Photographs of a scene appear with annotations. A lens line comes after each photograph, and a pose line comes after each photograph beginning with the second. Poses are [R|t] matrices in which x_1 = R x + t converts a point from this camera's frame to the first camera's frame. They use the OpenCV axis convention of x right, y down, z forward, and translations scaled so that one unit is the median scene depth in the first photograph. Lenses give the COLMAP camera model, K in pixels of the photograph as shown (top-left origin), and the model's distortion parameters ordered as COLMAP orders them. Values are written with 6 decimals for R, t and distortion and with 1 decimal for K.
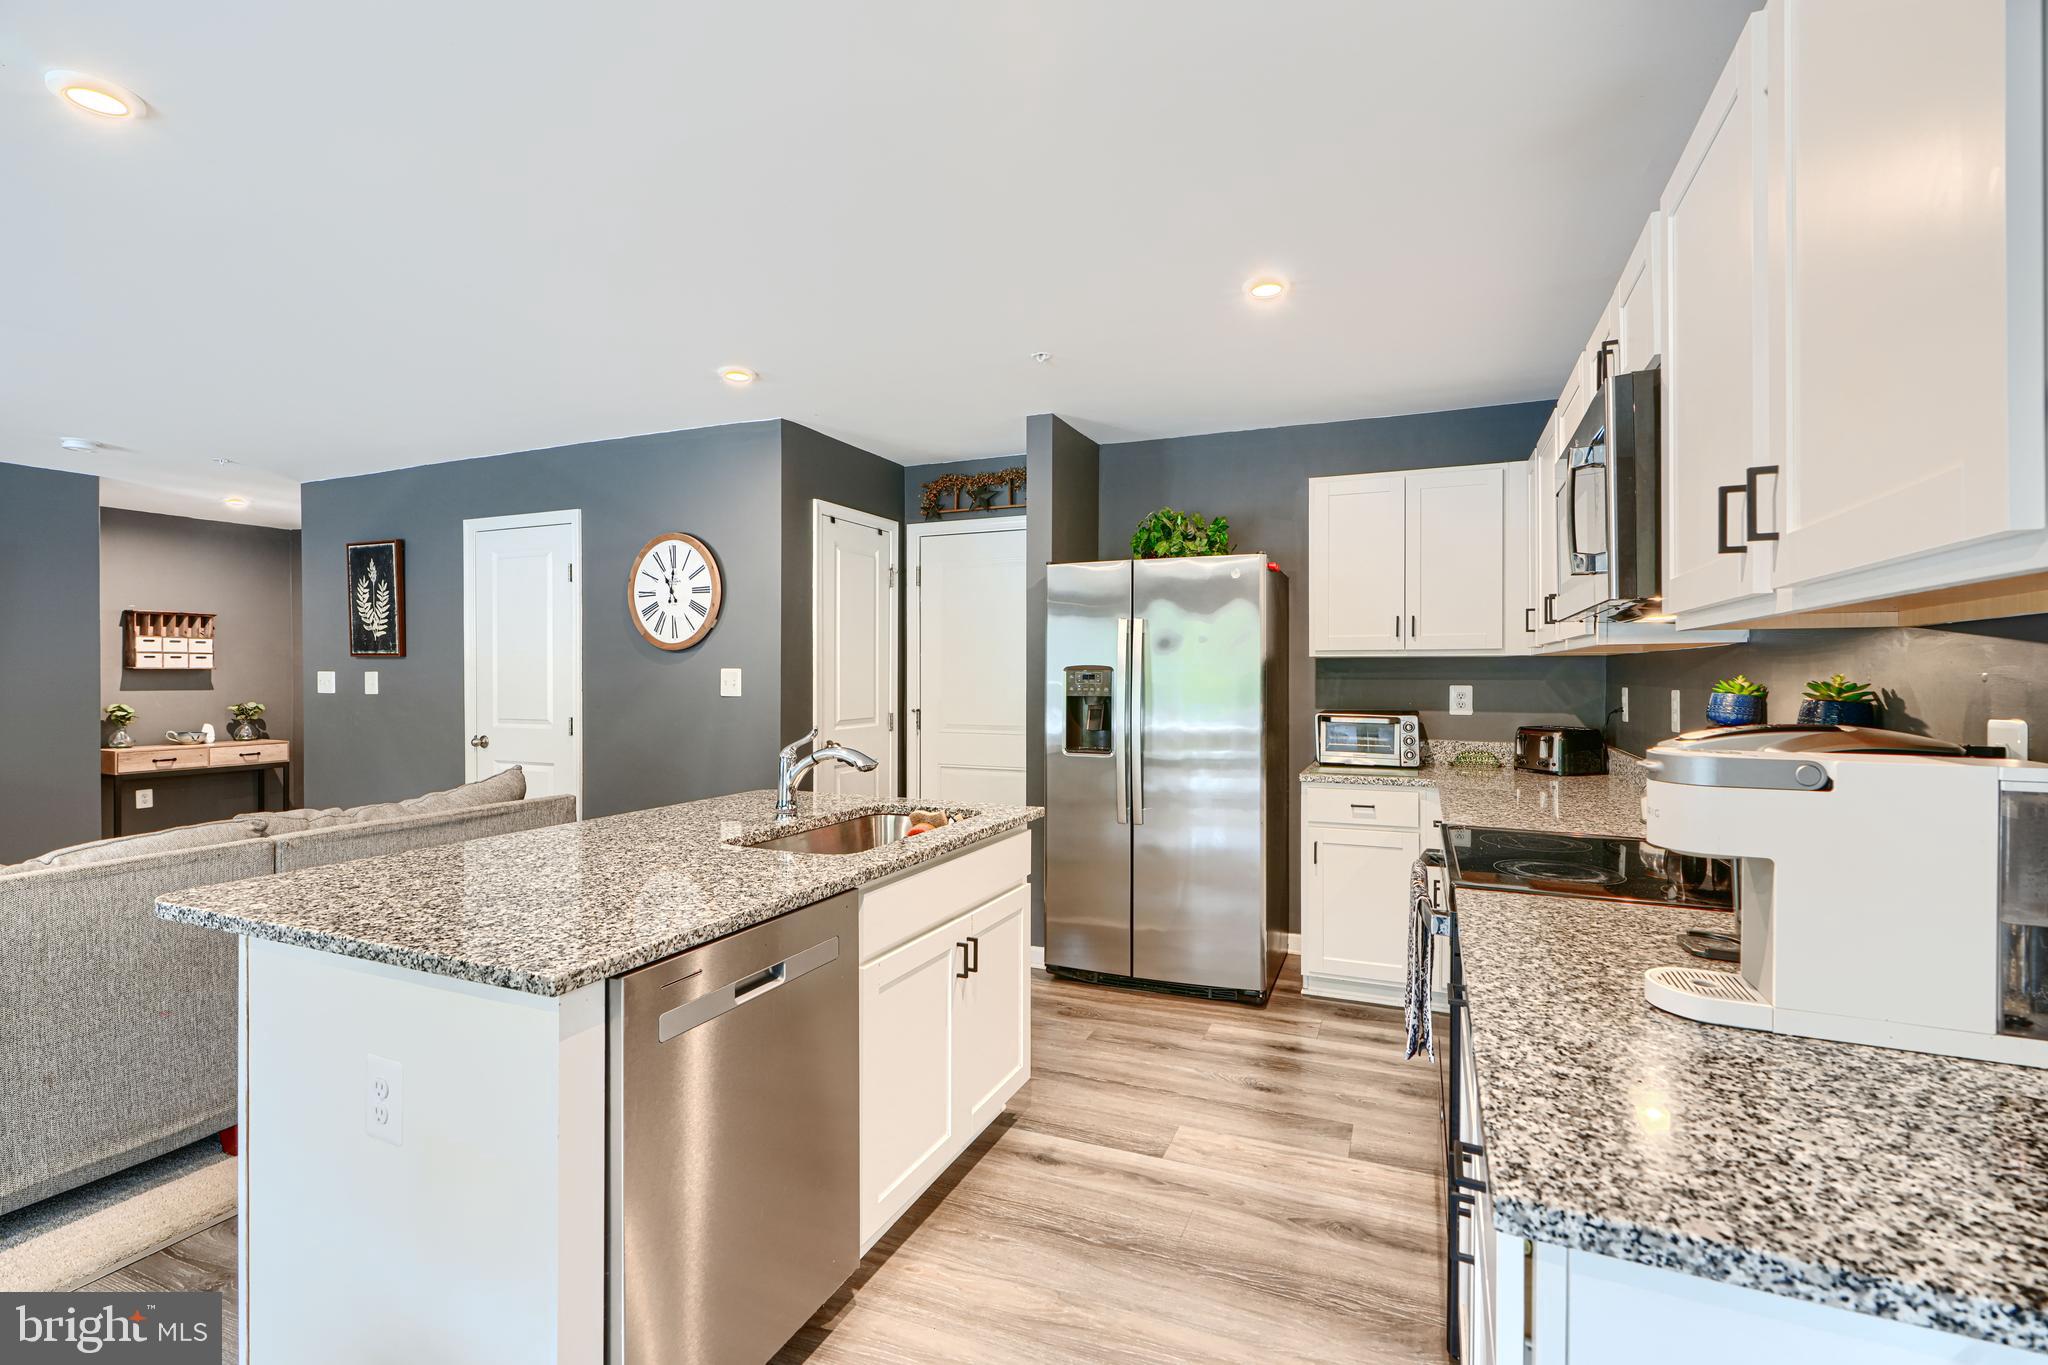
lens RADIAL K [[932.9, 0, 1024.0], [0, 932.9, 673.1], [0, 0, 1]] dist [0.006148, 0.000288]
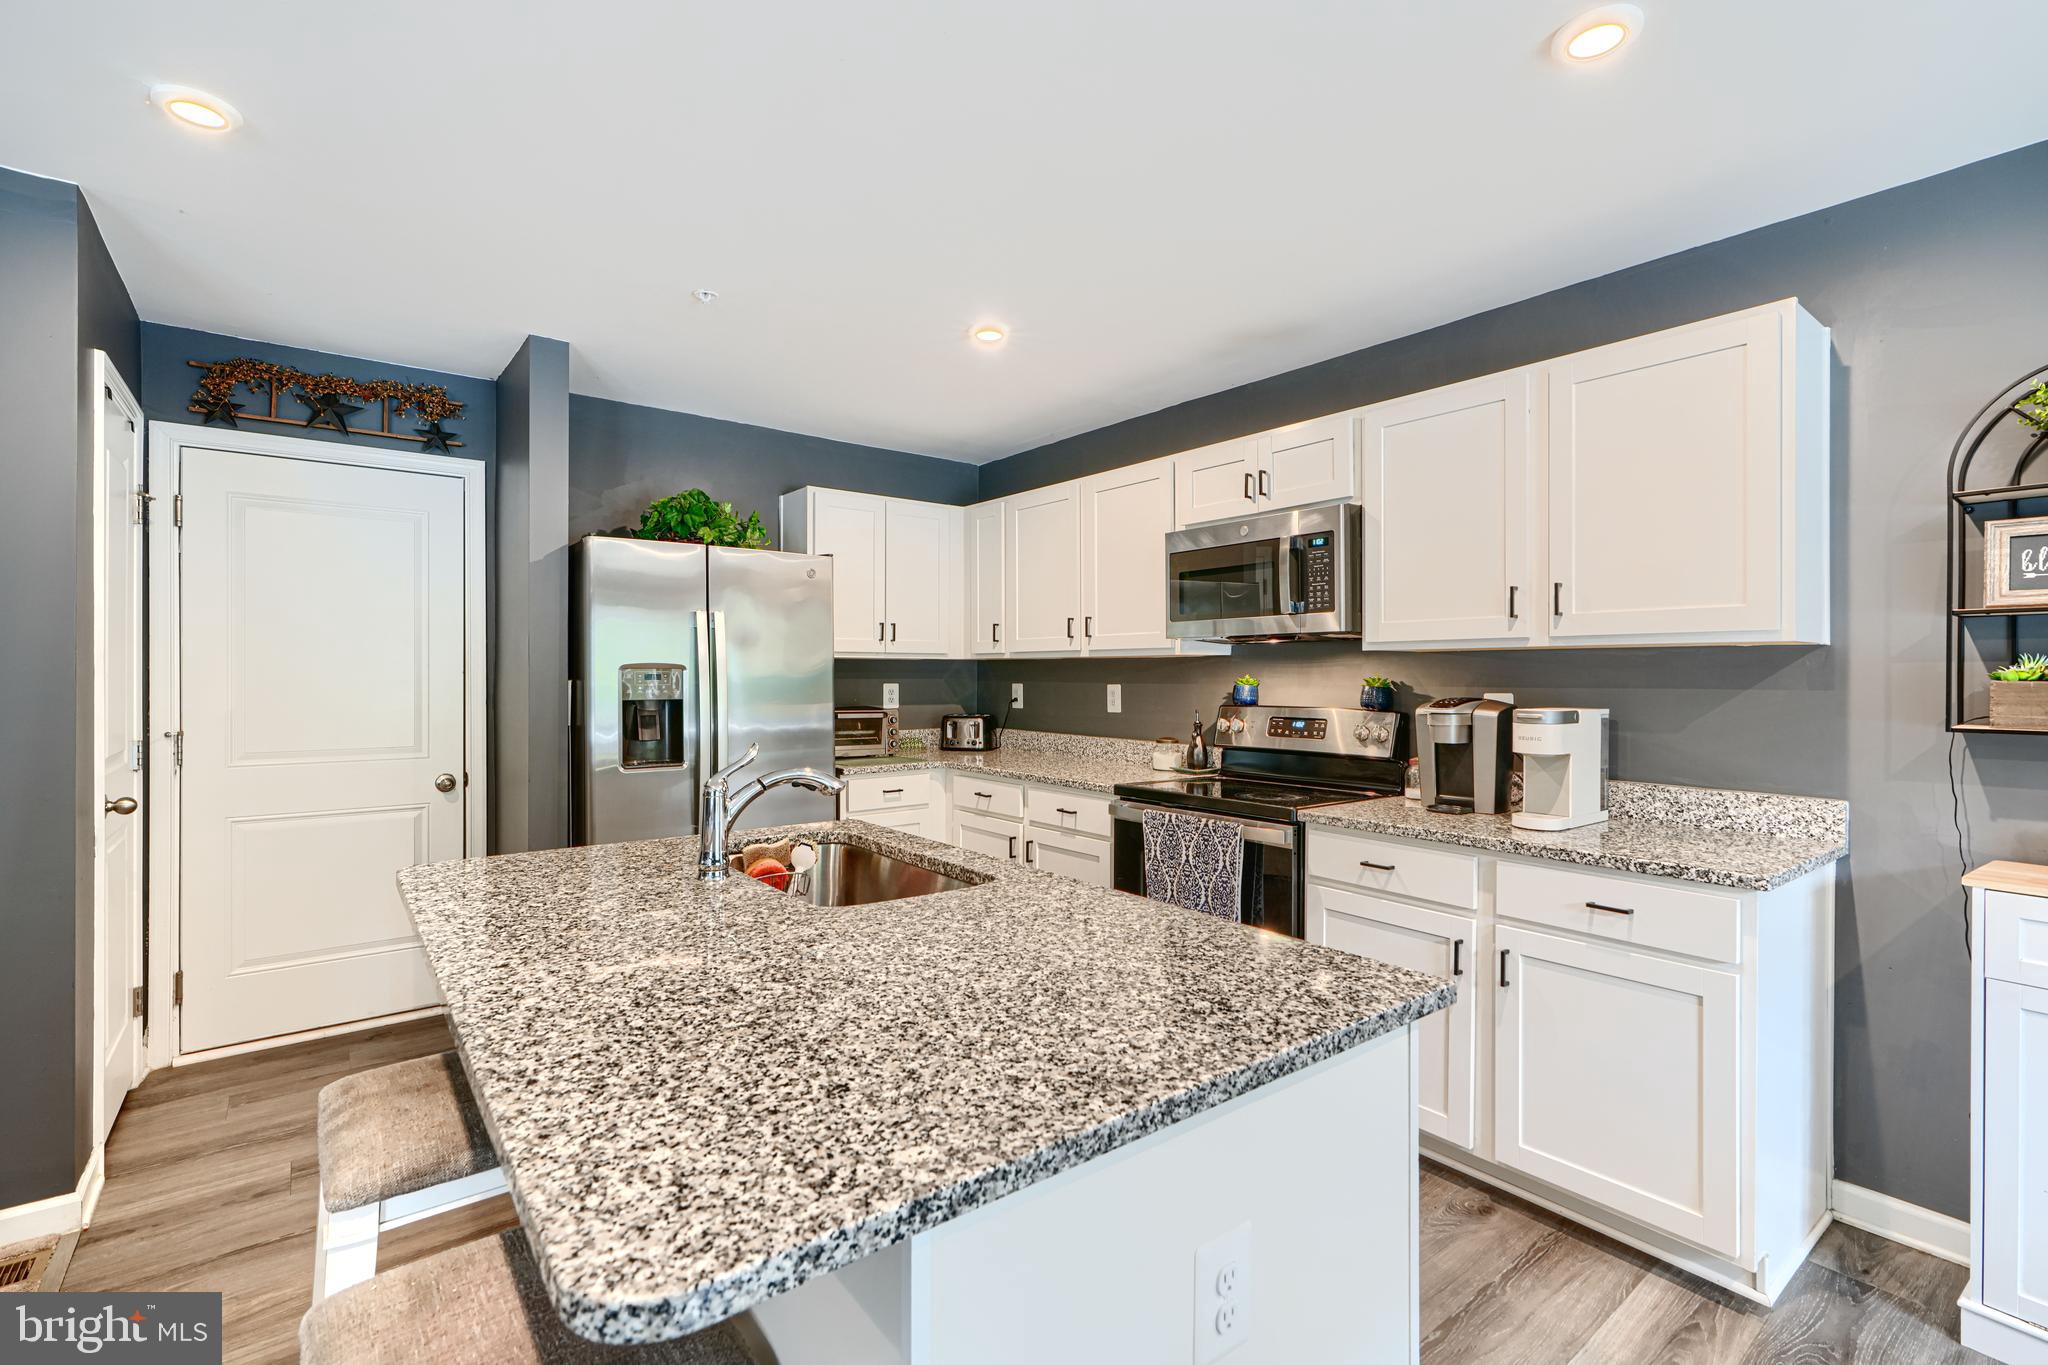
lens RADIAL K [[932.9, 0, 1024.0], [0, 932.9, 673.1], [0, 0, 1]] dist [0.006148, 0.000288]
pose [[0.465067, 0.000570, 0.885275, -0.522434], [-0.000628, 1.000000, -0.000314, 0.000606], [-0.885275, -0.000410, 0.465067, 0.312509]]
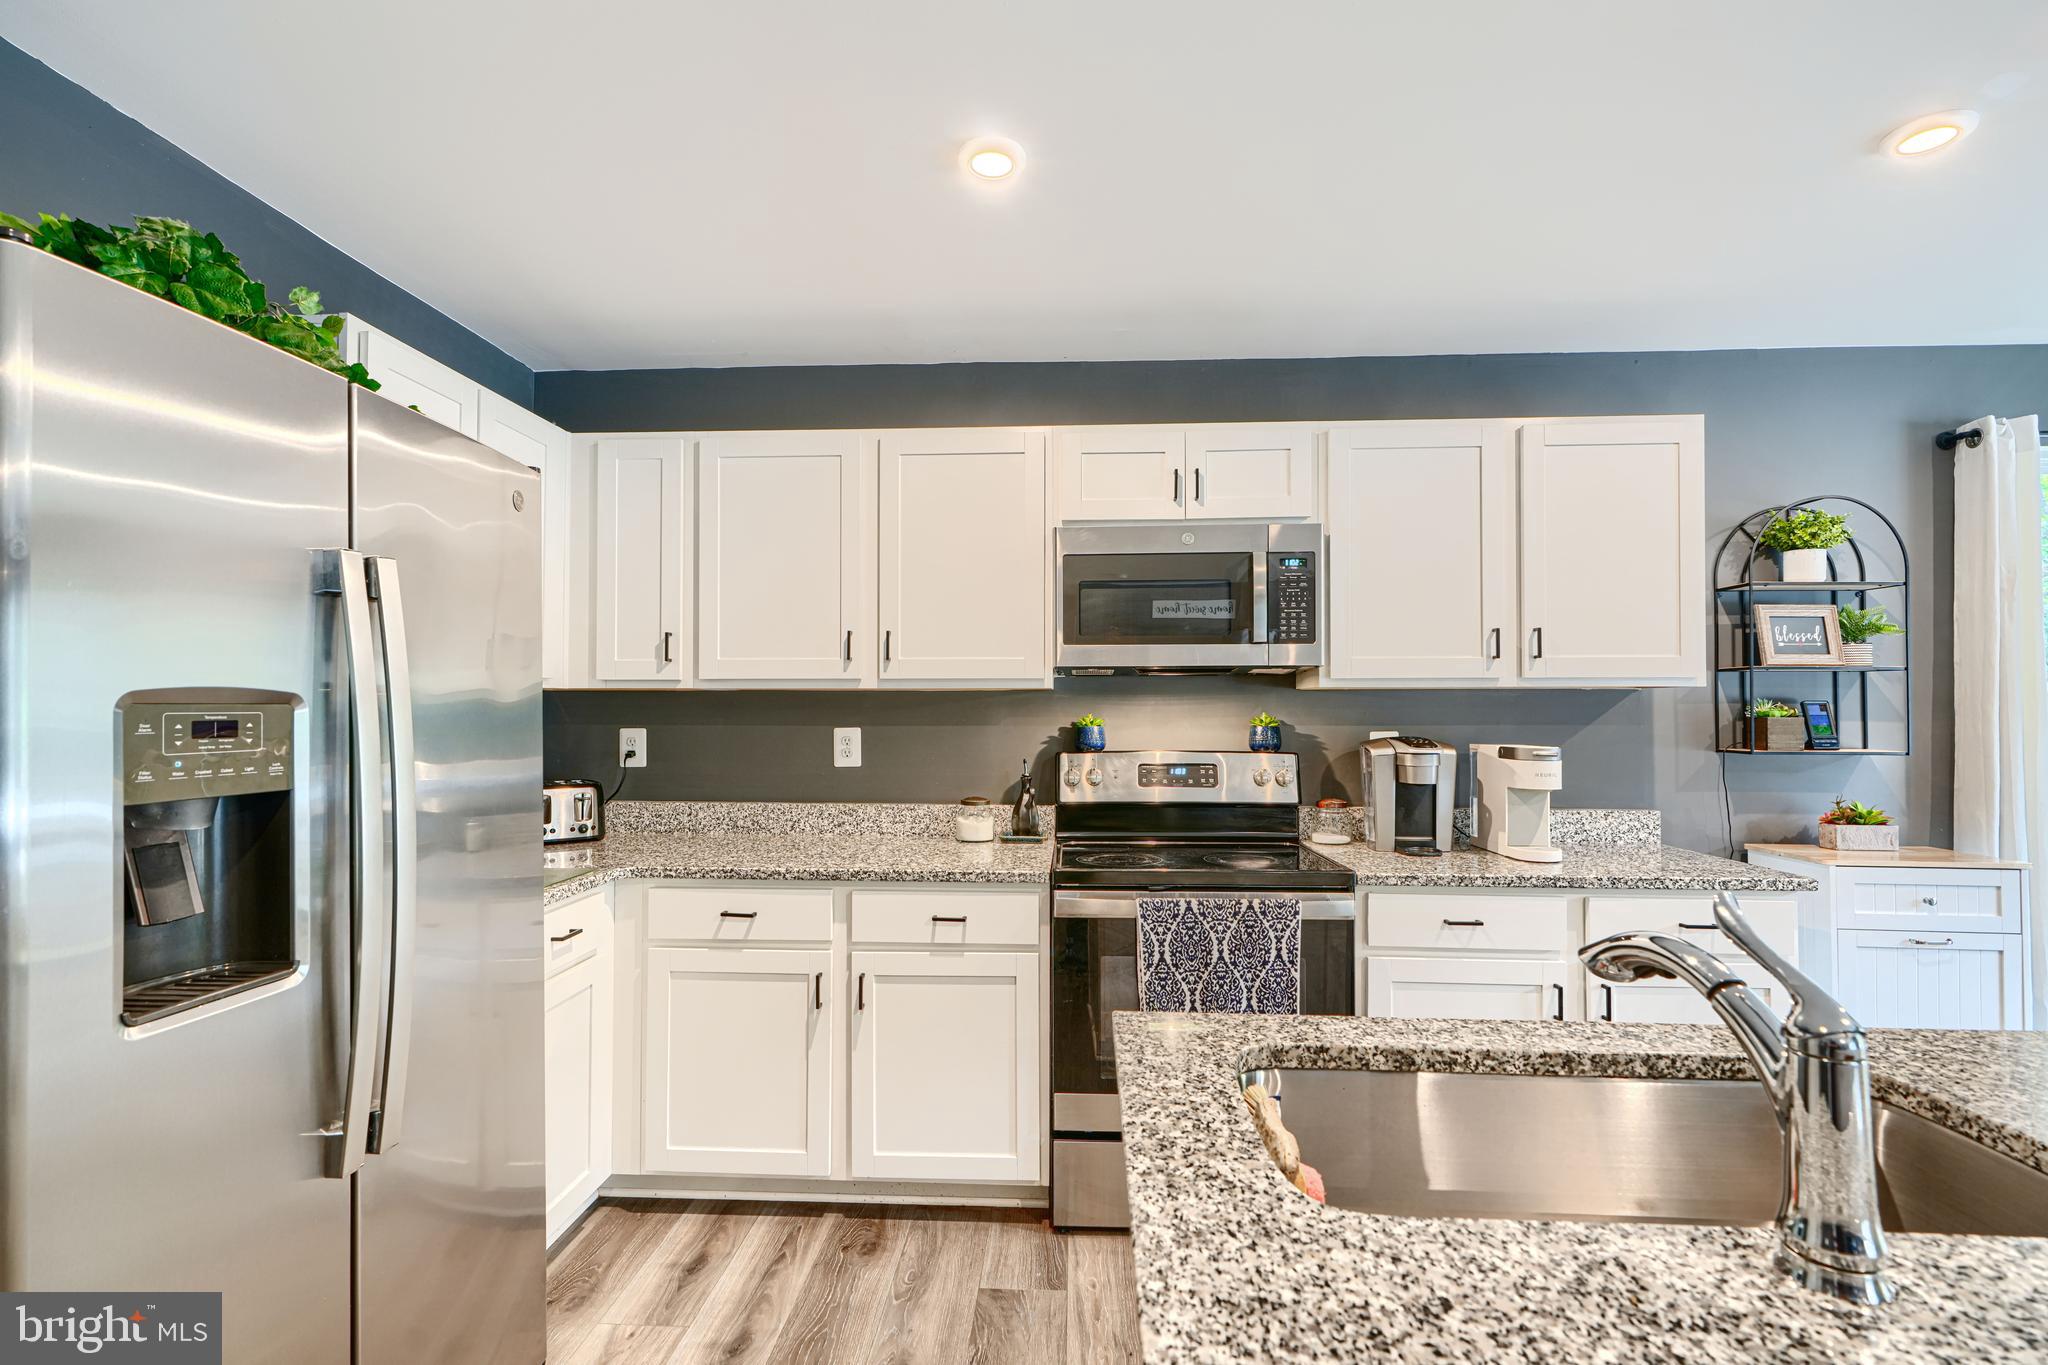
lens RADIAL K [[909.4, 0, 1014.6], [0, 909.4, 695.2], [0, 0, 1]] dist [0.000237, -0.000046]
pose [[-0.365388, 0.017046, 0.930699, -0.266290], [0.000361, 0.999835, -0.018170, -0.000233], [-0.930855, -0.006303, -0.365334, 0.882665]]
